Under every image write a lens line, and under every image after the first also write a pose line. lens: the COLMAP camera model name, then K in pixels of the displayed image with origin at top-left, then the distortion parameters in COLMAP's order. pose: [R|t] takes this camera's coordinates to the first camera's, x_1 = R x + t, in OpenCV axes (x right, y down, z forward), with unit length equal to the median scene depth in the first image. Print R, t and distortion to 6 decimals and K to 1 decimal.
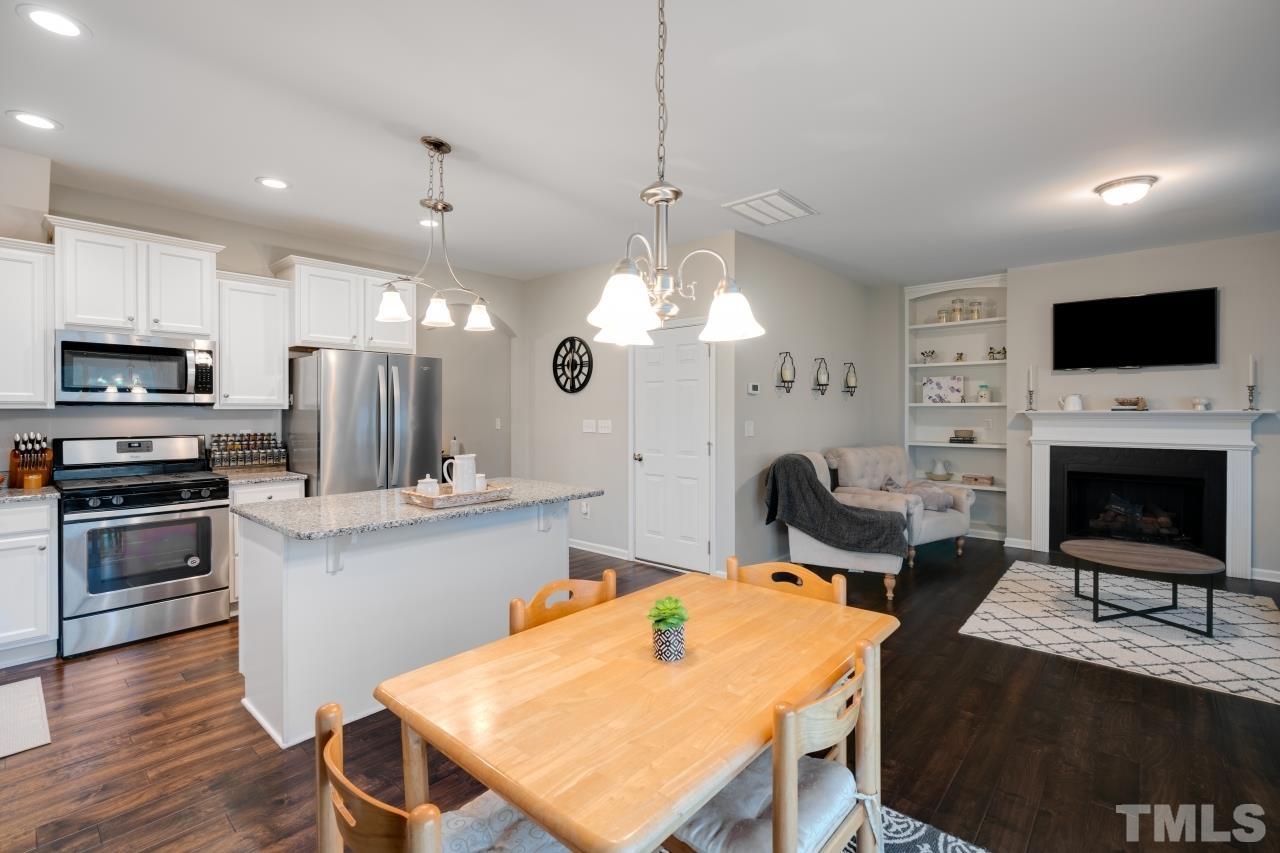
lens RADIAL K [[574.9, 0, 636.8], [0, 574.9, 416.5], [0, 0, 1]] dist [-0.002776, 0.000017]
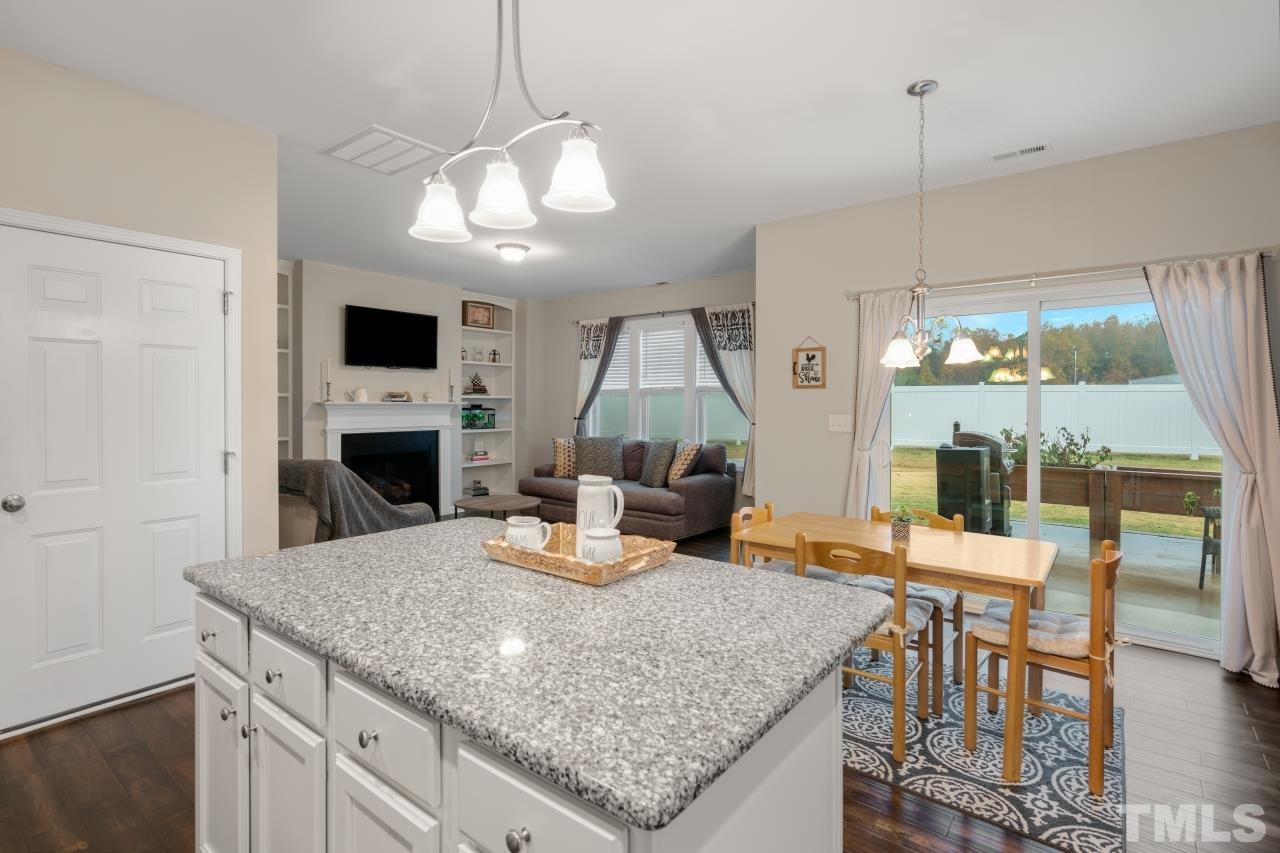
lens RADIAL K [[609.9, 0, 639.8], [0, 609.9, 402.3], [0, 0, 1]] dist [0.000582, 0.000855]
pose [[-0.060866, 0.001520, 0.998145, -0.615231], [0.005096, 0.999986, -0.001212, -0.006129], [-0.998133, 0.005013, -0.060873, 0.657556]]
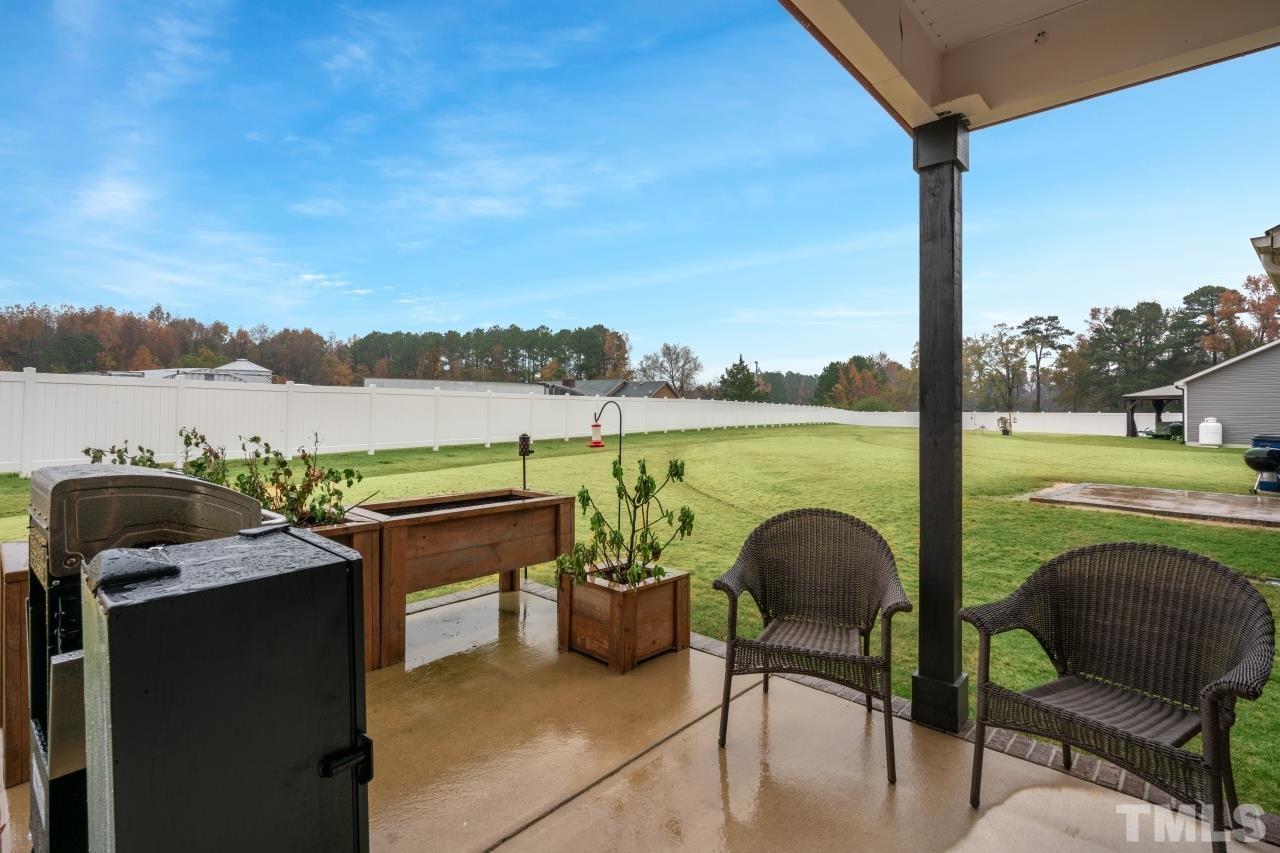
lens RADIAL K [[603.5, 0, 634.8], [0, 603.5, 420.6], [0, 0, 1]] dist [0.001950, 0.000483]
pose [[-0.999809, -0.002689, 0.019360, 0.546479], [-0.002192, 0.999668, 0.025671, 0.028019], [-0.019423, 0.025624, -0.999483, 0.108260]]
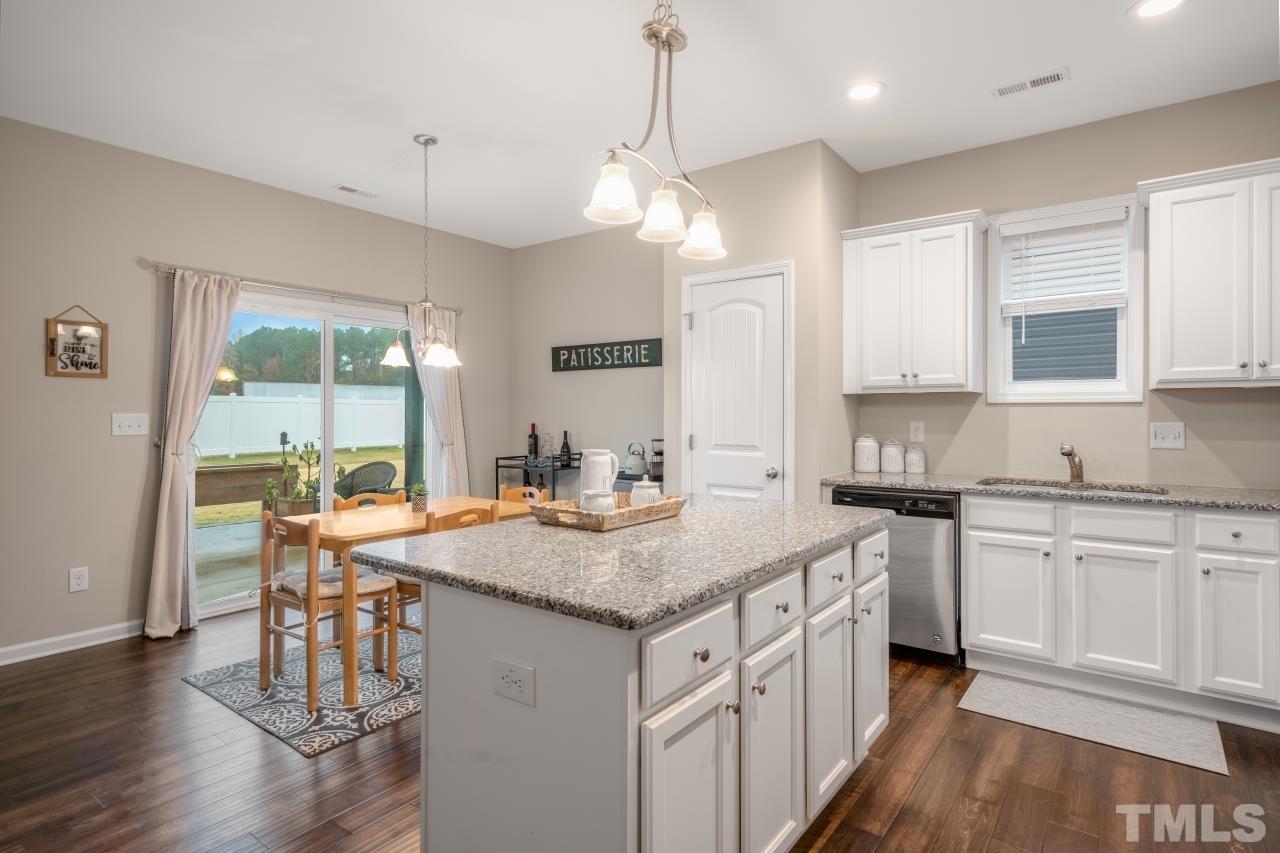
lens RADIAL K [[665.9, 0, 639.0], [0, 665.9, 409.9], [0, 0, 1]] dist [0.003323, 0.000903]
pose [[-0.996604, 0.002752, -0.082301, -0.188722], [0.002579, 0.999994, 0.002202, 0.010988], [0.082306, 0.001982, -0.996605, 1.203522]]
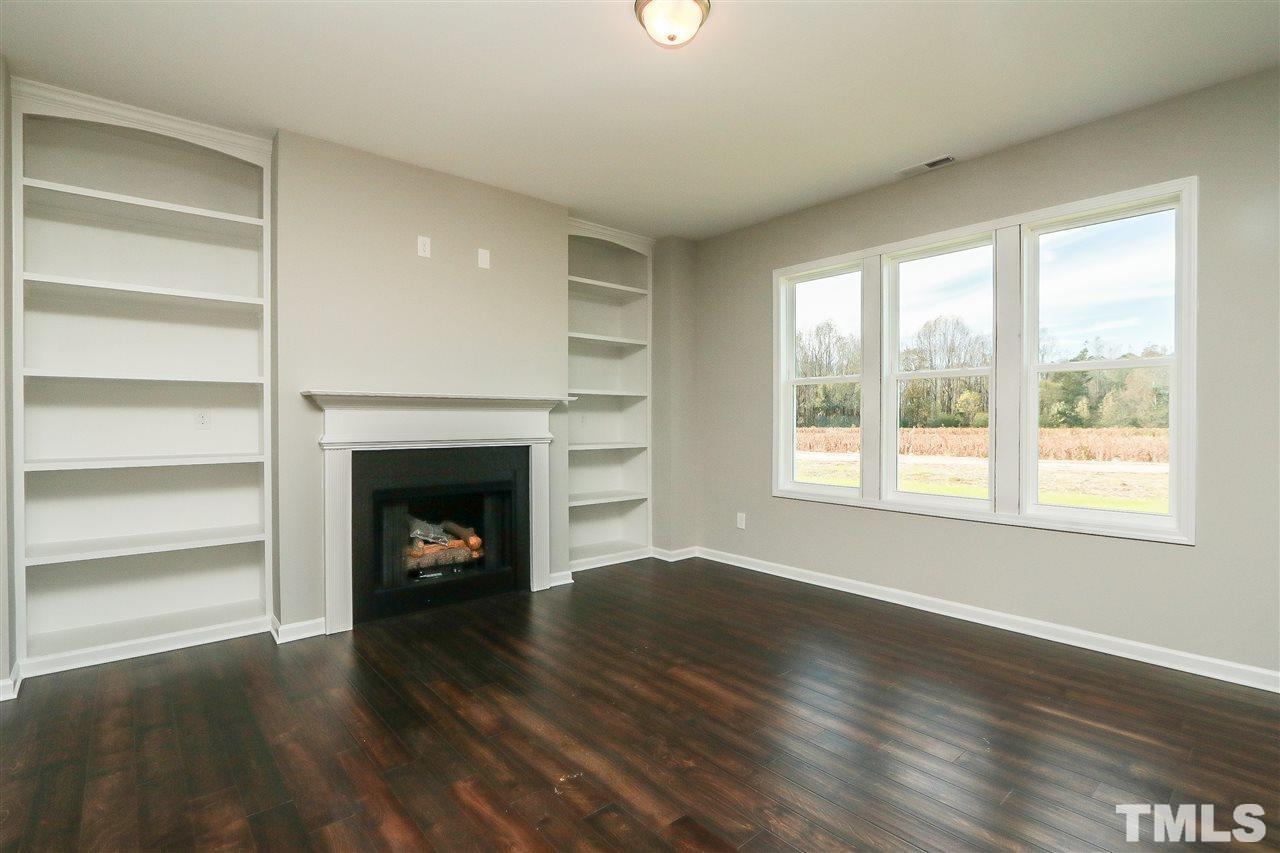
lens RADIAL K [[603.5, 0, 634.8], [0, 603.5, 420.6], [0, 0, 1]] dist [0.001950, 0.000483]
pose [[0.135242, -0.002793, 0.990809, 0.173628], [0.008149, 0.999965, 0.001706, 0.026474], [-0.990779, 0.007843, 0.135260, 0.810662]]
